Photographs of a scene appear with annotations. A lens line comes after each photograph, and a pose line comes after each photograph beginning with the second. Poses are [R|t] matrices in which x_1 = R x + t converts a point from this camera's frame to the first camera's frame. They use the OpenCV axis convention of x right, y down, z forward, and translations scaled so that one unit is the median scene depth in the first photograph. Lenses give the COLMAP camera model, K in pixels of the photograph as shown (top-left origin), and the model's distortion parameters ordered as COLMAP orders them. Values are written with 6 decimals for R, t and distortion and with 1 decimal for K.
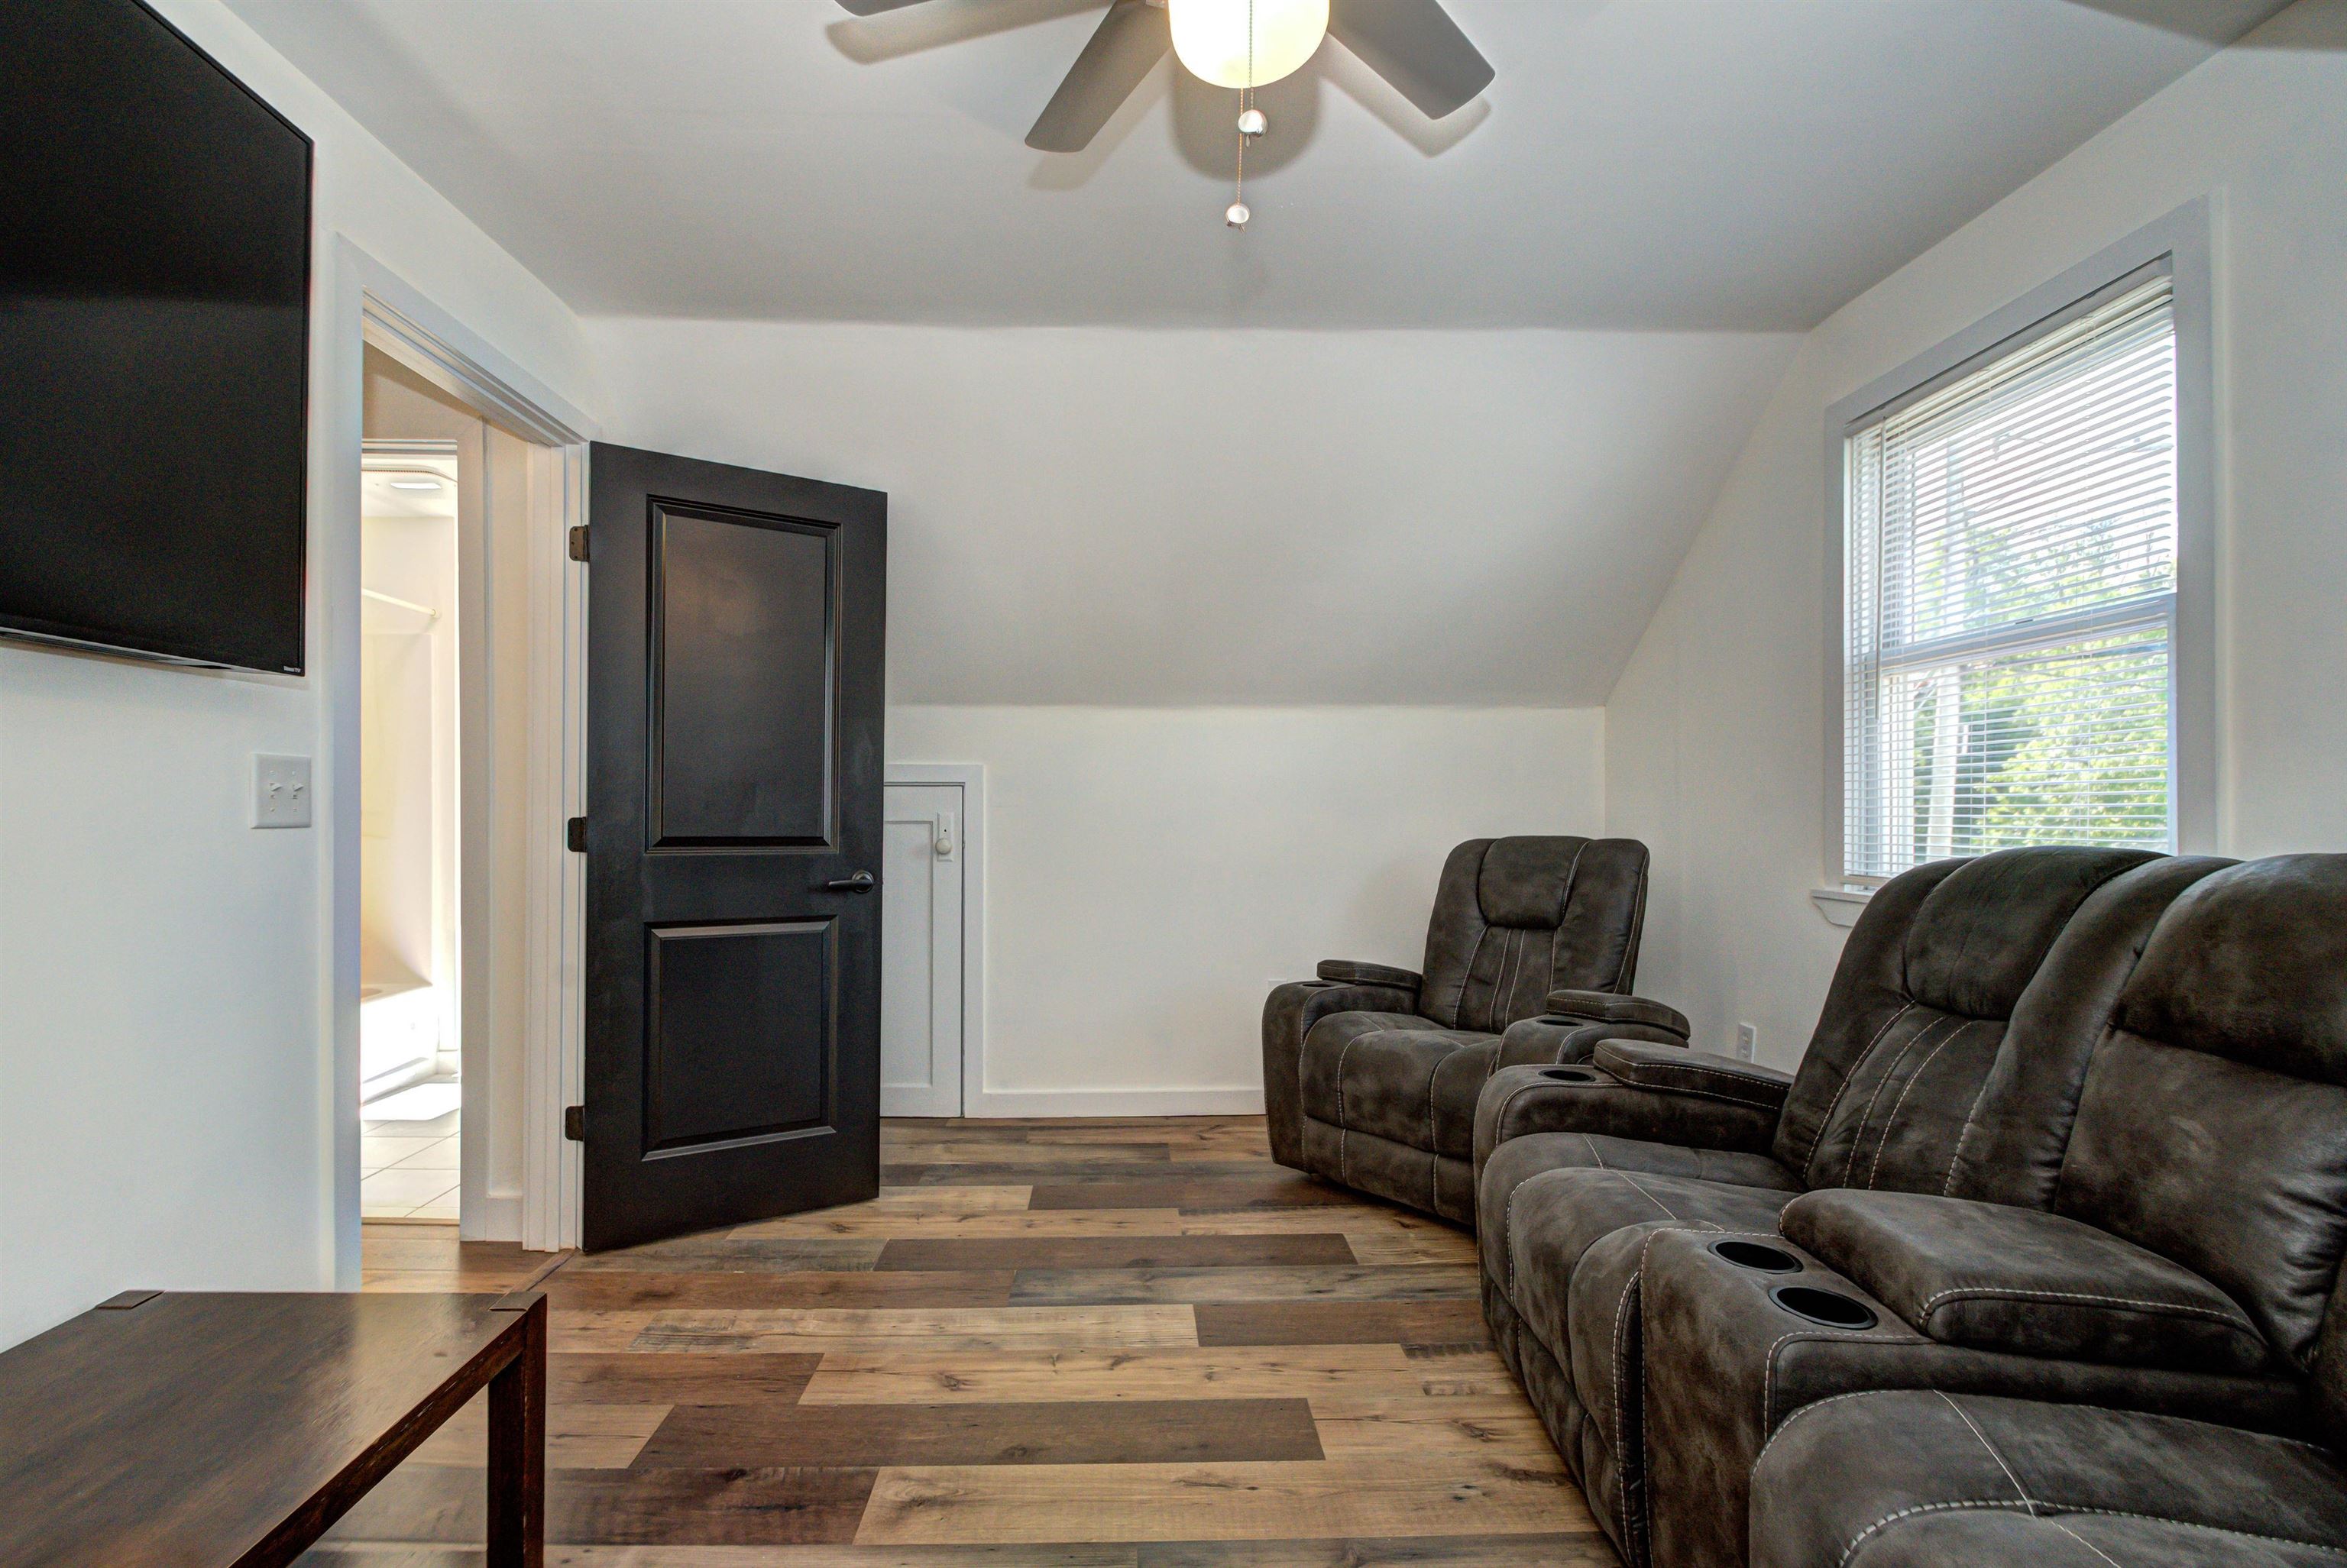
lens RADIAL K [[1033.3, 0, 1154.8], [0, 1033.3, 786.9], [0, 0, 1]] dist [-0.016590, -0.002921]
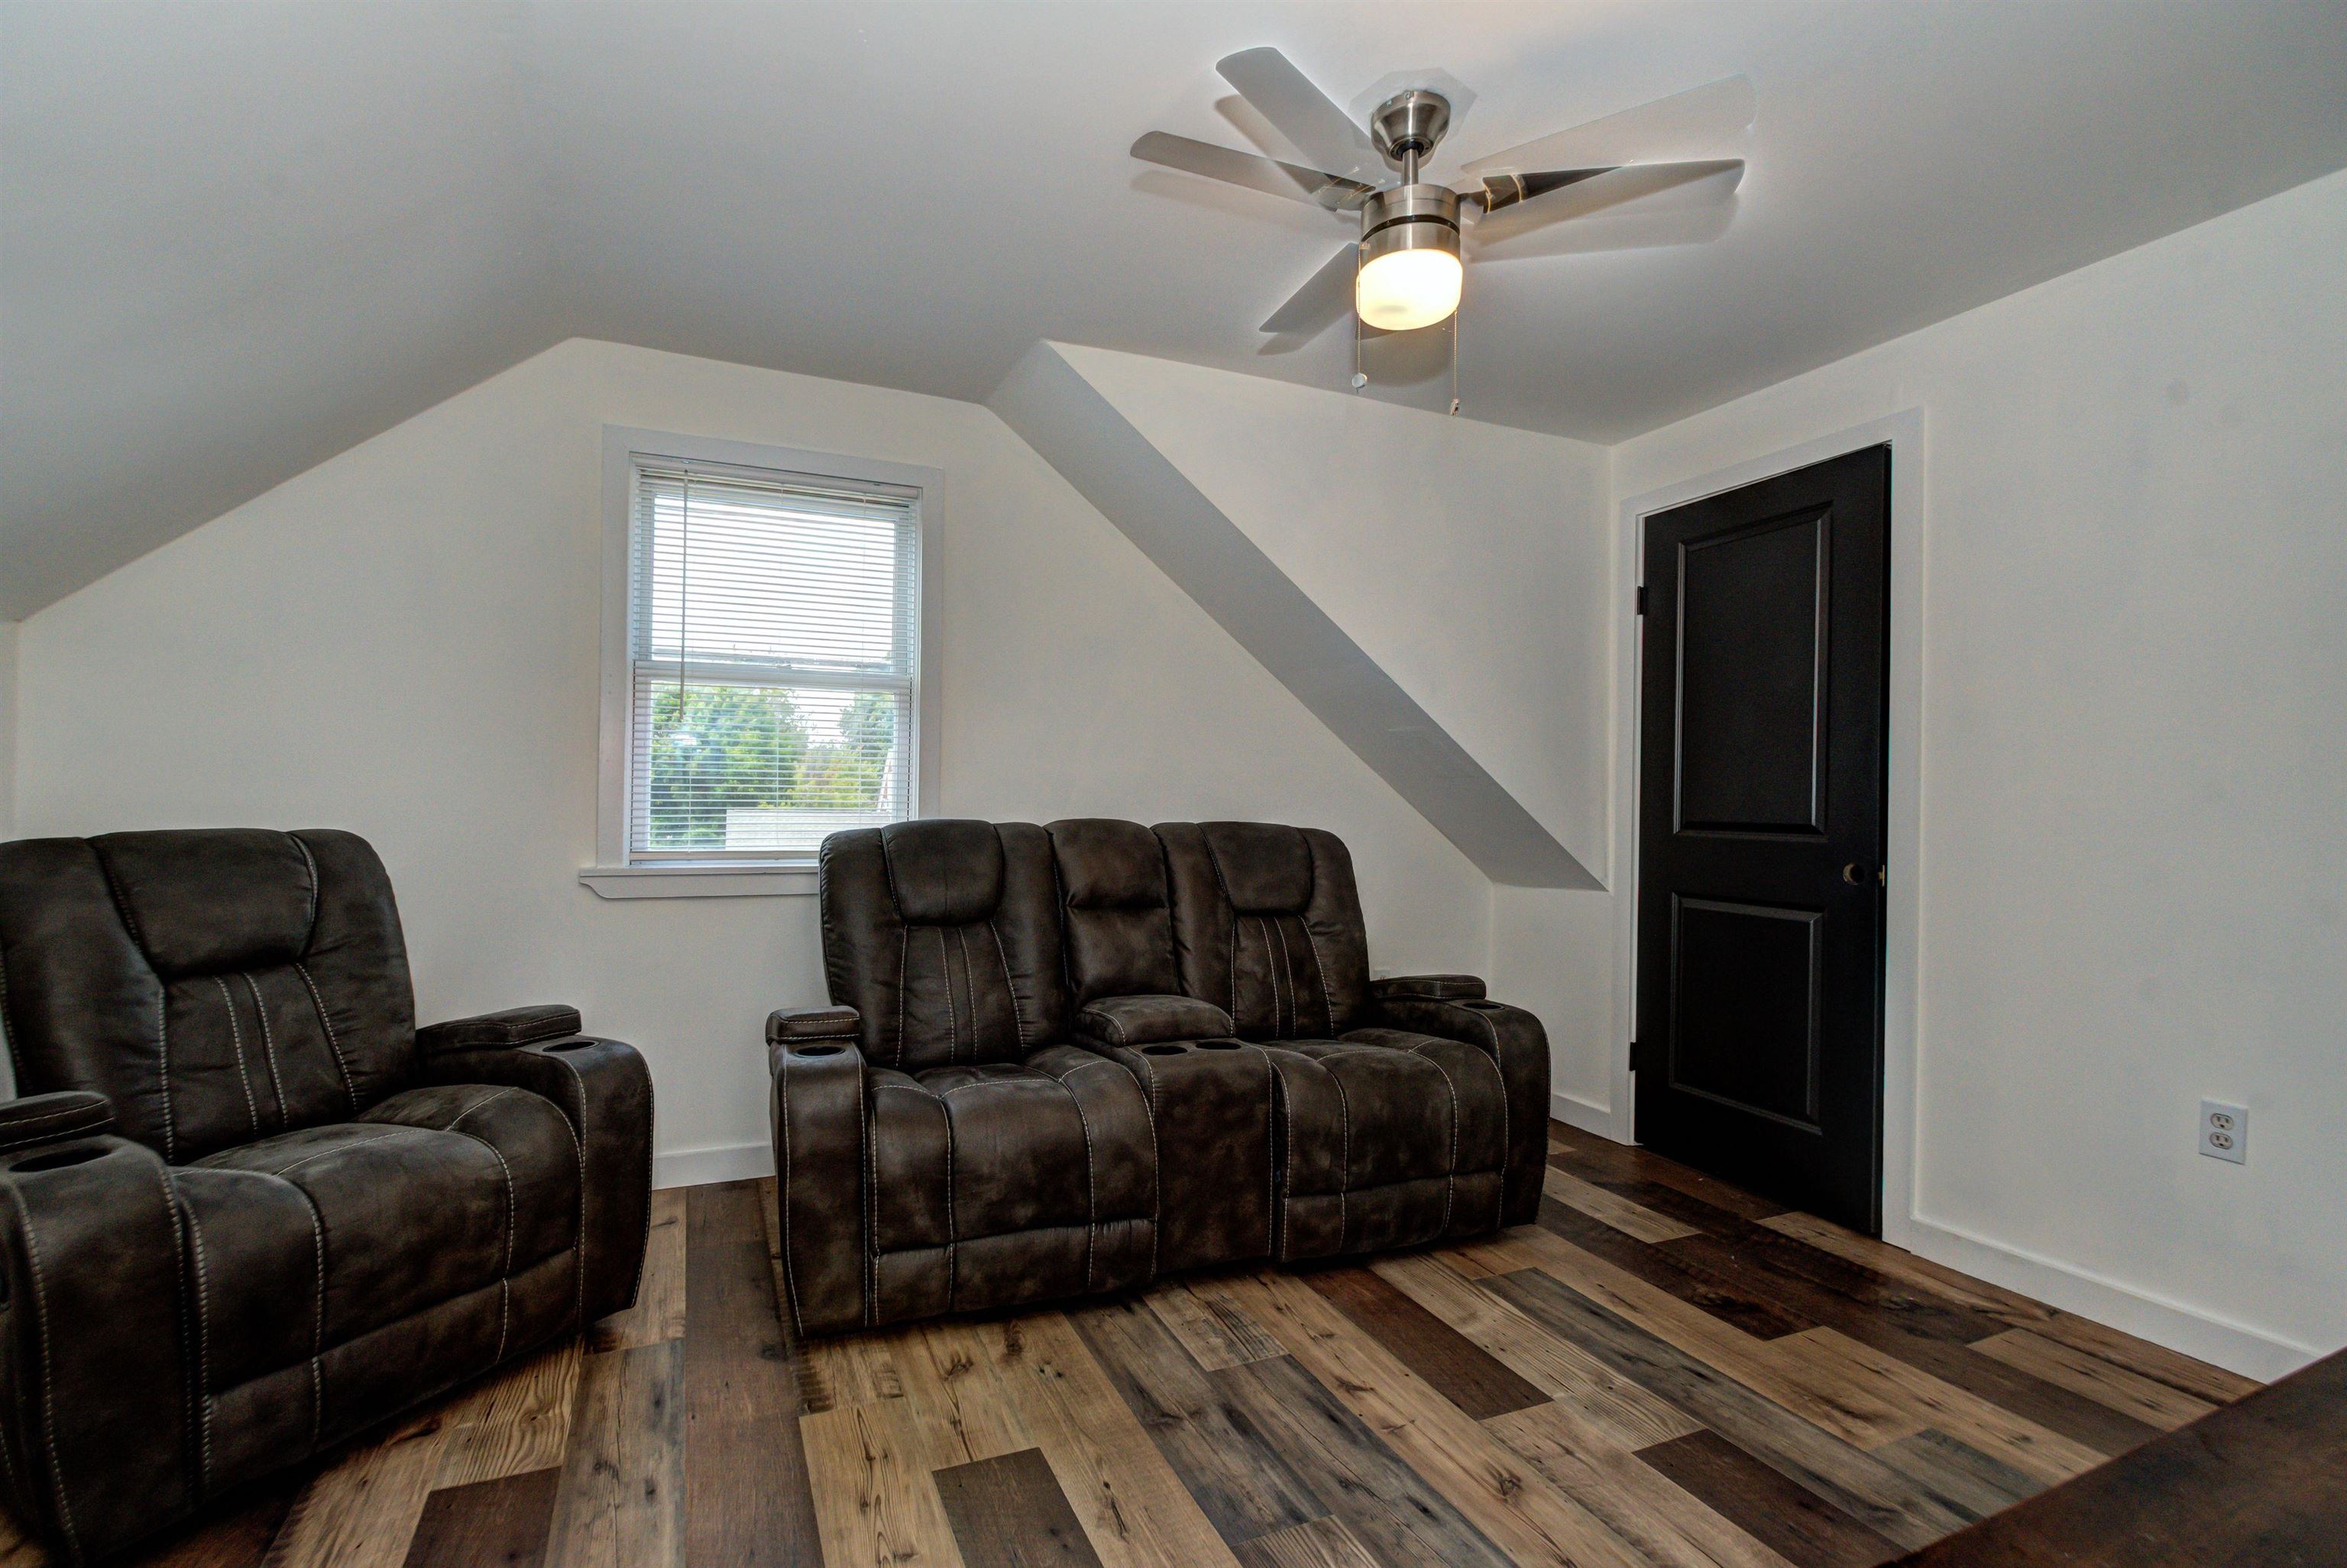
lens RADIAL K [[1033.3, 0, 1159.1], [0, 1033.3, 781.3], [0, 0, 1]] dist [-0.016590, -0.002921]
pose [[-0.336991, -0.009412, 0.941461, -0.560644], [-0.011604, 0.999916, 0.005842, 0.011966], [-0.941436, -0.008956, -0.337072, 0.875726]]
